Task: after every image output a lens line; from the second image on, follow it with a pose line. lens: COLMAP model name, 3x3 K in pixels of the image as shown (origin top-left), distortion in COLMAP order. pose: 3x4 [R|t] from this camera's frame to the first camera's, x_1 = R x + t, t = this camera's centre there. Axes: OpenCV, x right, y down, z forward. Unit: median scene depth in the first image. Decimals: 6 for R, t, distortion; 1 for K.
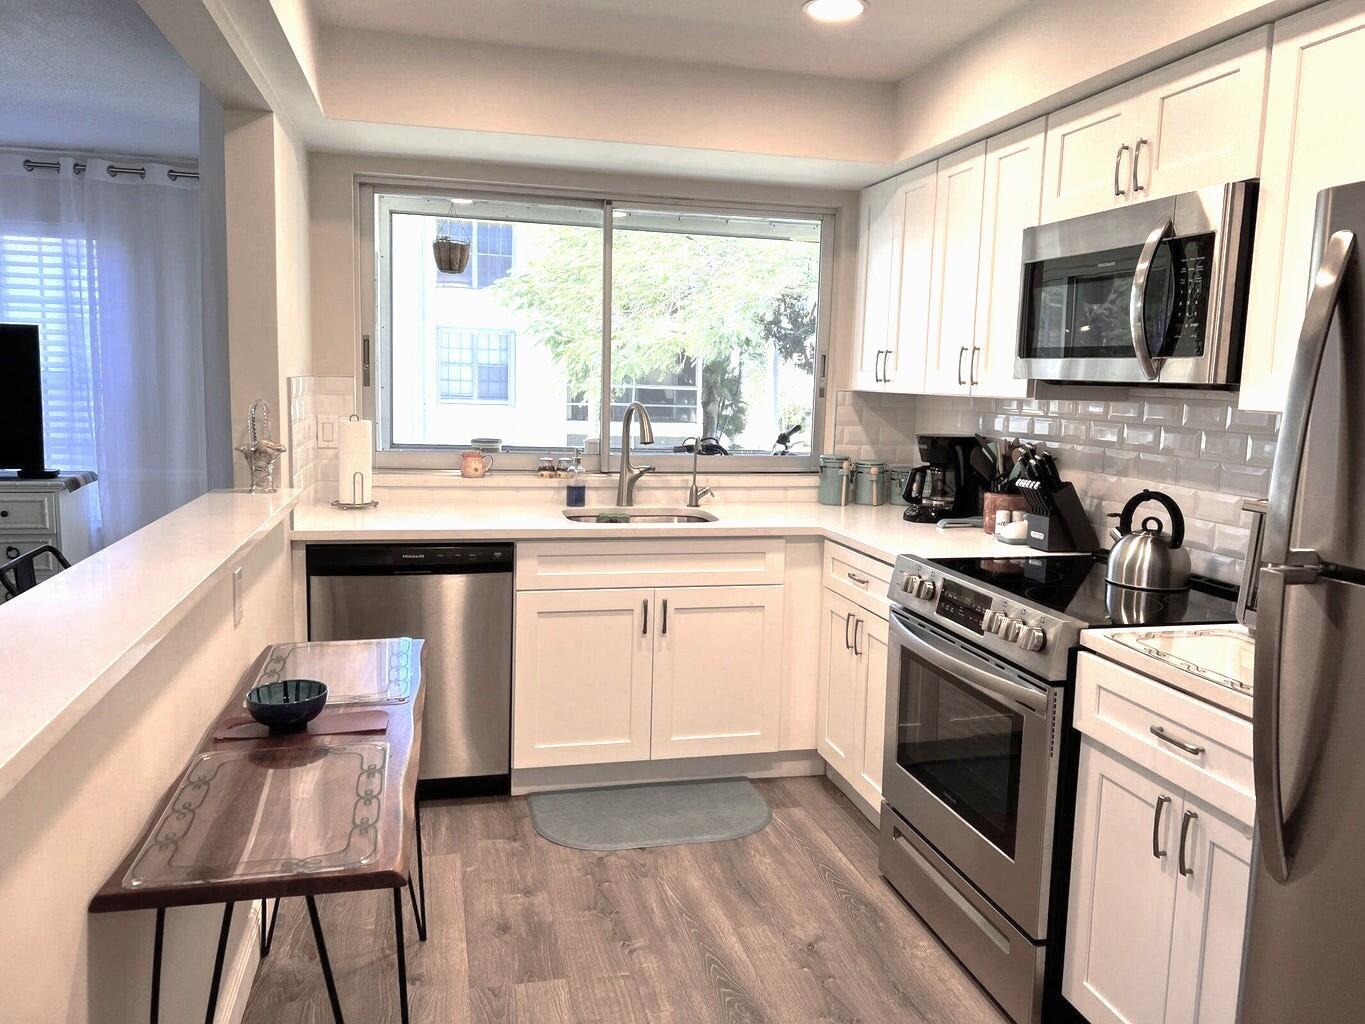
lens RADIAL K [[1026.1, 0, 677.4], [0, 1026.1, 506.8], [0, 0, 1]] dist [0.072885, -0.095490]
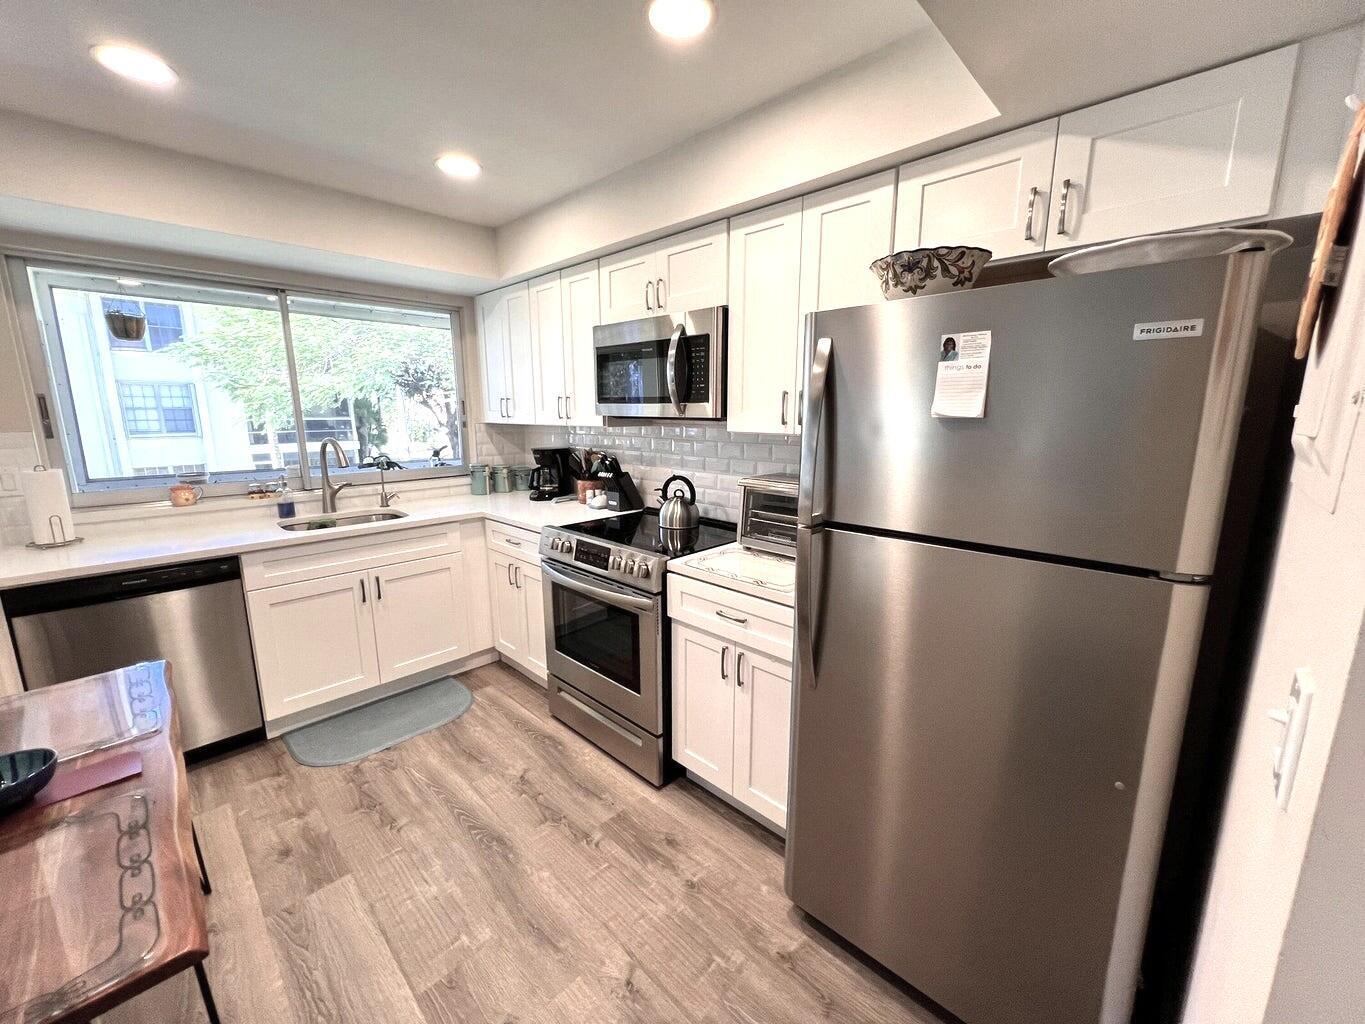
lens RADIAL K [[547.5, 0, 682.5], [0, 547.5, 512.0], [0, 0, 1]] dist [0.000856, -0.000343]
pose [[0.845180, -0.128442, 0.518820, -0.041274], [0.093519, 0.991259, 0.093056, -0.033643], [-0.526237, -0.030130, 0.849804, 0.138330]]
